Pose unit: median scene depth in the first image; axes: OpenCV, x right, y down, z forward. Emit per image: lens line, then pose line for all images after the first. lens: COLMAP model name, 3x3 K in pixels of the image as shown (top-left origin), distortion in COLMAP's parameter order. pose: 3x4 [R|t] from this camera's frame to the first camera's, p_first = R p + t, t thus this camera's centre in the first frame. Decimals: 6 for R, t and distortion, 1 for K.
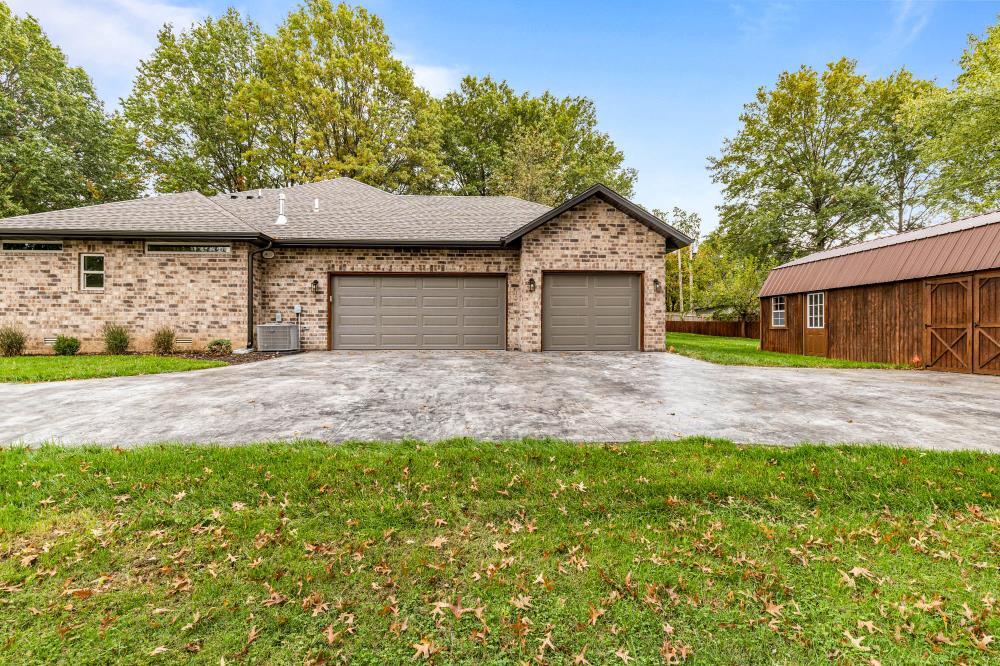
lens RADIAL K [[447.2, 0, 494.6], [0, 447.2, 329.8], [0, 0, 1]] dist [0.004965, -0.000503]
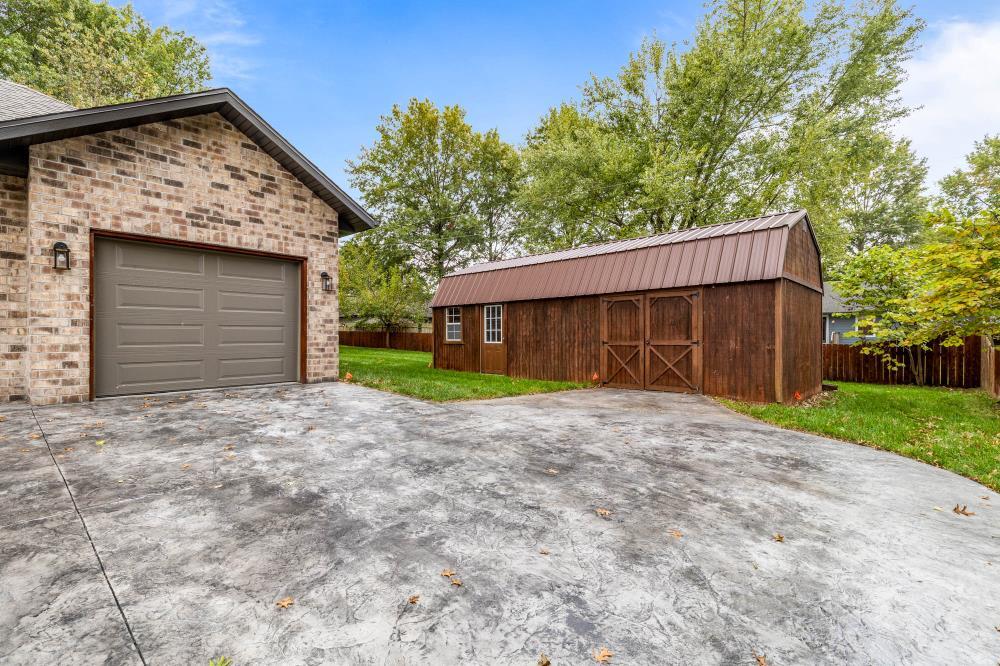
lens RADIAL K [[447.2, 0, 495.6], [0, 447.2, 337.6], [0, 0, 1]] dist [0.004965, -0.000503]
pose [[0.703461, -0.003470, 0.710726, 0.068215], [0.003143, 0.999993, 0.001772, -0.017011], [-0.710727, 0.000987, 0.703467, 0.356799]]
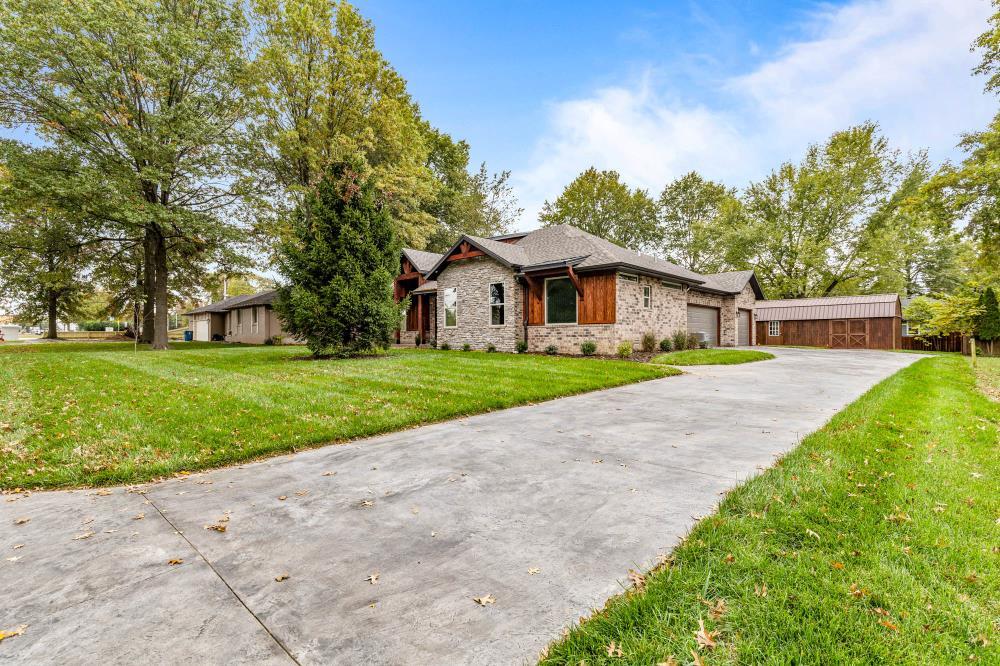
lens RADIAL K [[471.2, 0, 500.7], [0, 471.2, 332.6], [0, 0, 1]] dist [0.001953, 0.000371]
pose [[0.723847, 0.007536, 0.689919, -2.206436], [0.002392, 0.999907, -0.013431, 0.011975], [-0.689956, 0.011372, 0.723762, 0.162257]]
